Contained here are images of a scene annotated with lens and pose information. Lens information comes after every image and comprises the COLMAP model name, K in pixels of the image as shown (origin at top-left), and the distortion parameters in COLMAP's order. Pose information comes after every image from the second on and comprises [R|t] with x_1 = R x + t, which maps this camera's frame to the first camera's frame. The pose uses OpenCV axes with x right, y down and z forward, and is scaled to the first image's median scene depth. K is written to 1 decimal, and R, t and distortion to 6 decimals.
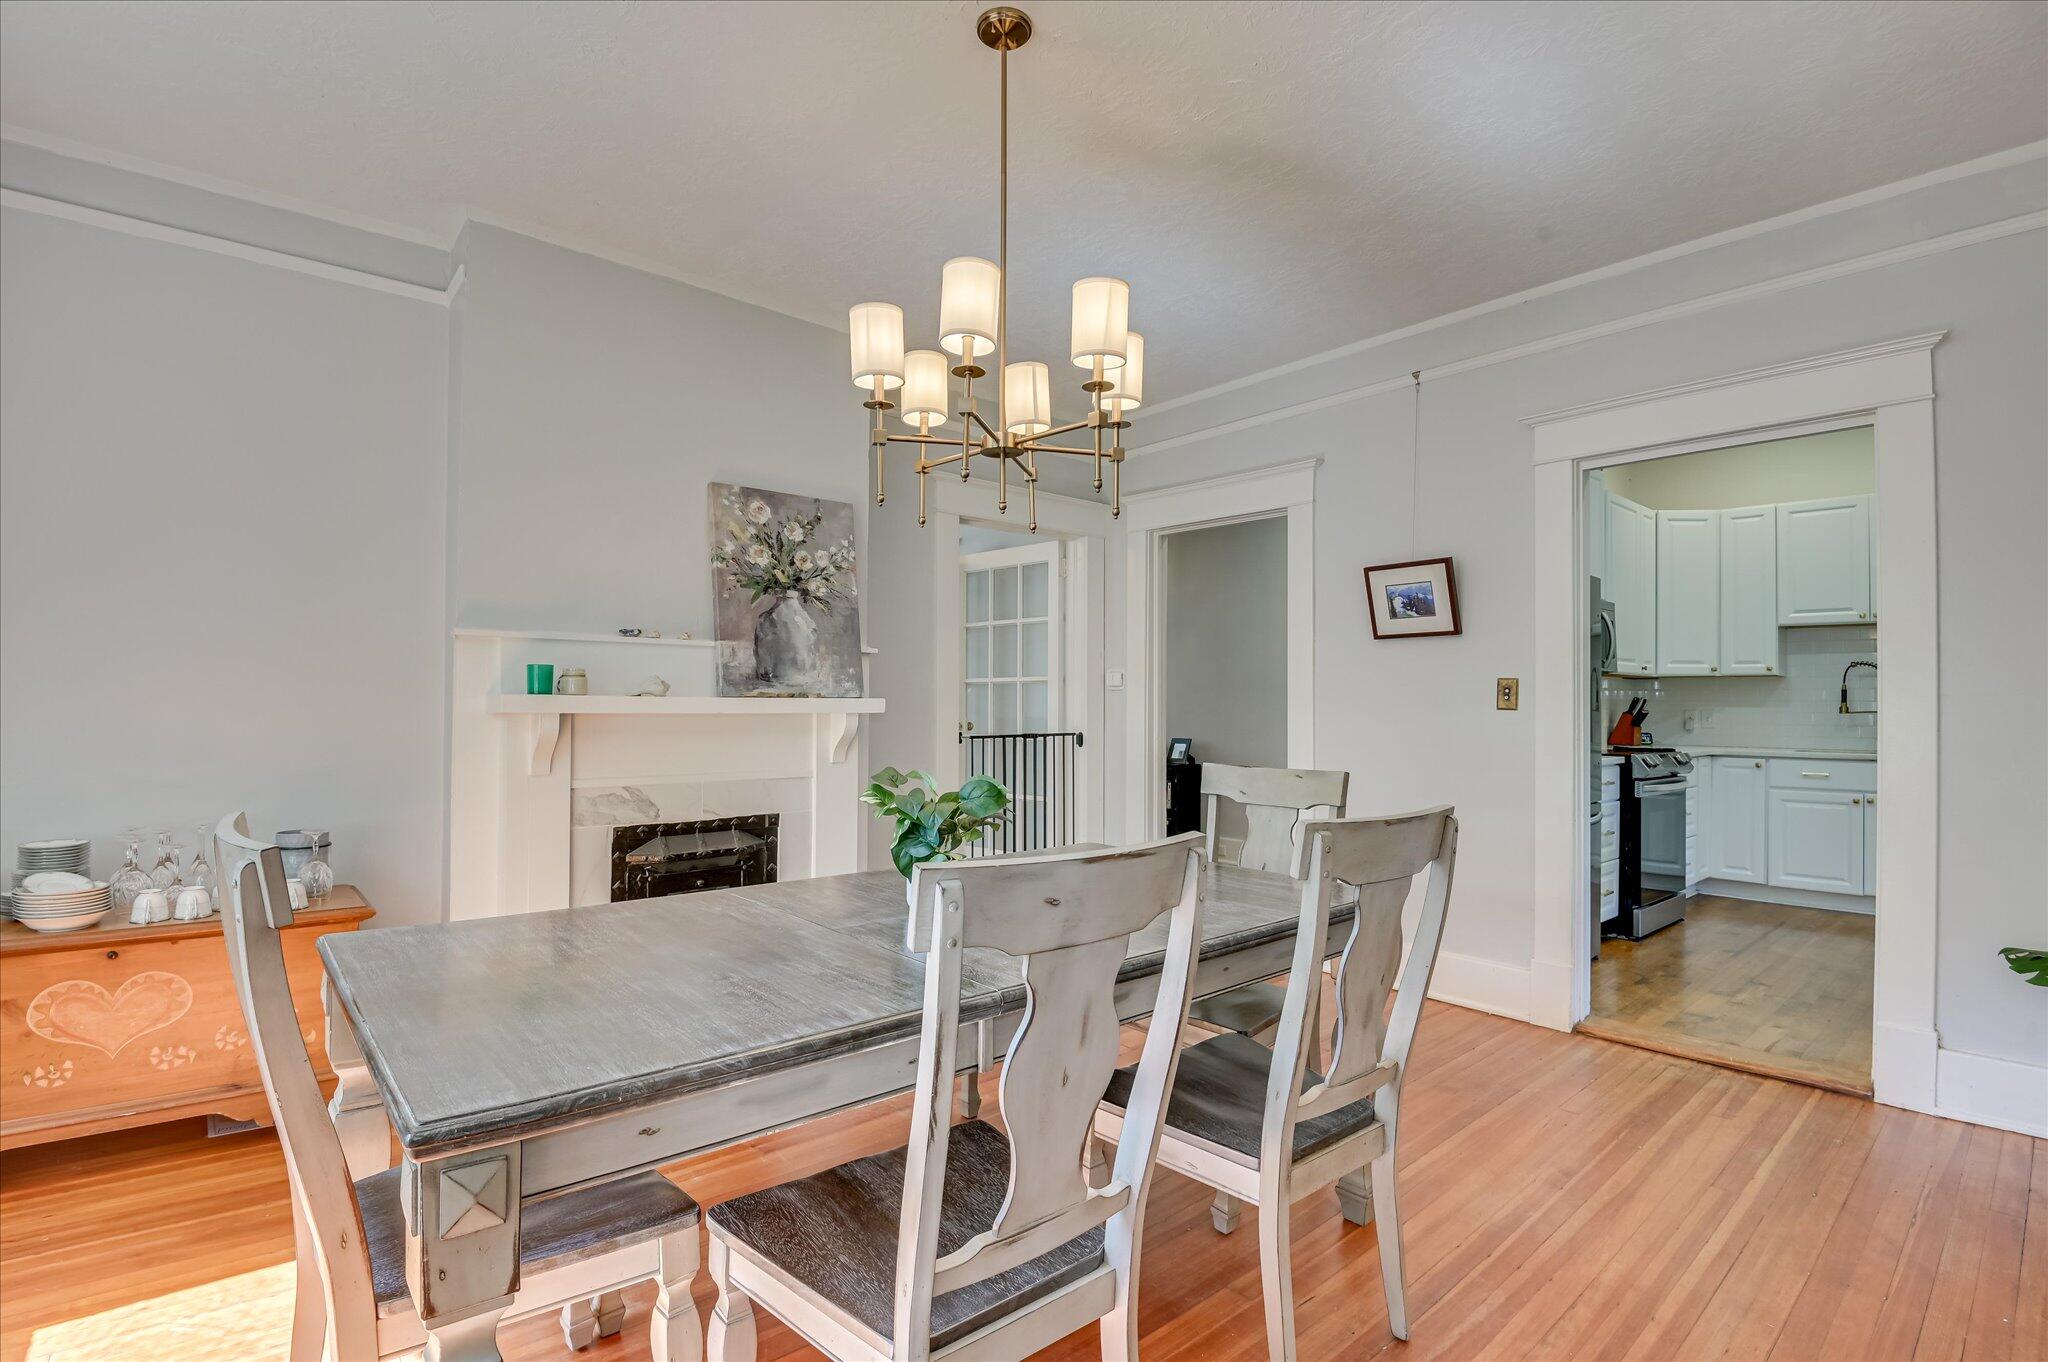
lens RADIAL K [[944.6, 0, 1011.3], [0, 944.6, 679.7], [0, 0, 1]] dist [-0.014078, -0.000587]
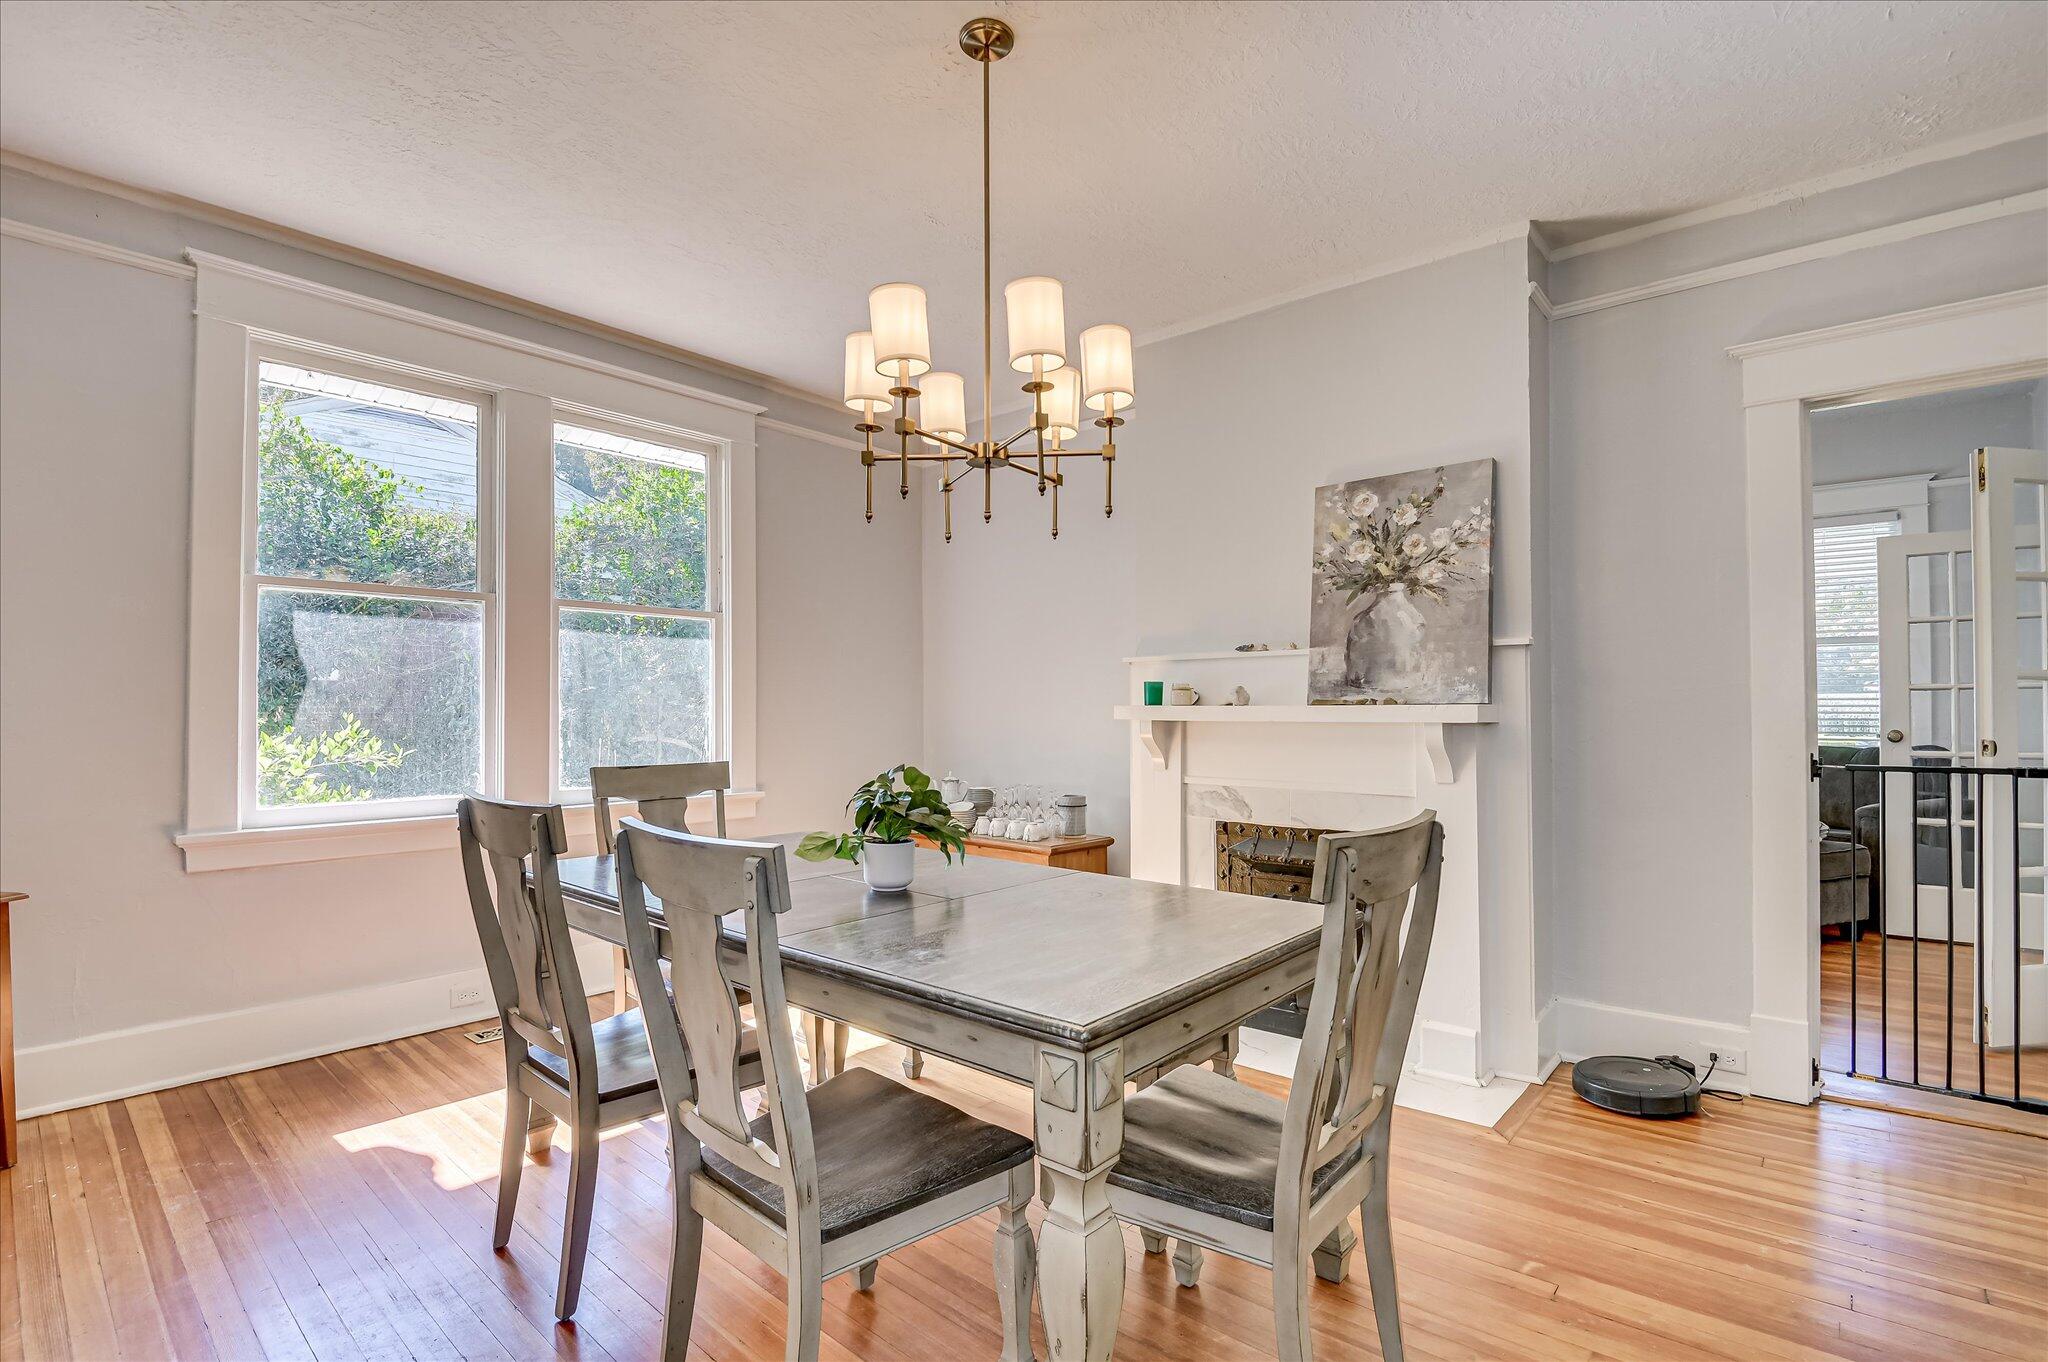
lens RADIAL K [[944.6, 0, 1015.2], [0, 944.6, 703.9], [0, 0, 1]] dist [-0.014078, -0.000587]
pose [[0.130663, -0.012920, -0.991343, 0.597409], [0.026297, 0.999608, -0.009562, 0.017415], [0.991078, -0.024820, 0.130951, 0.534495]]
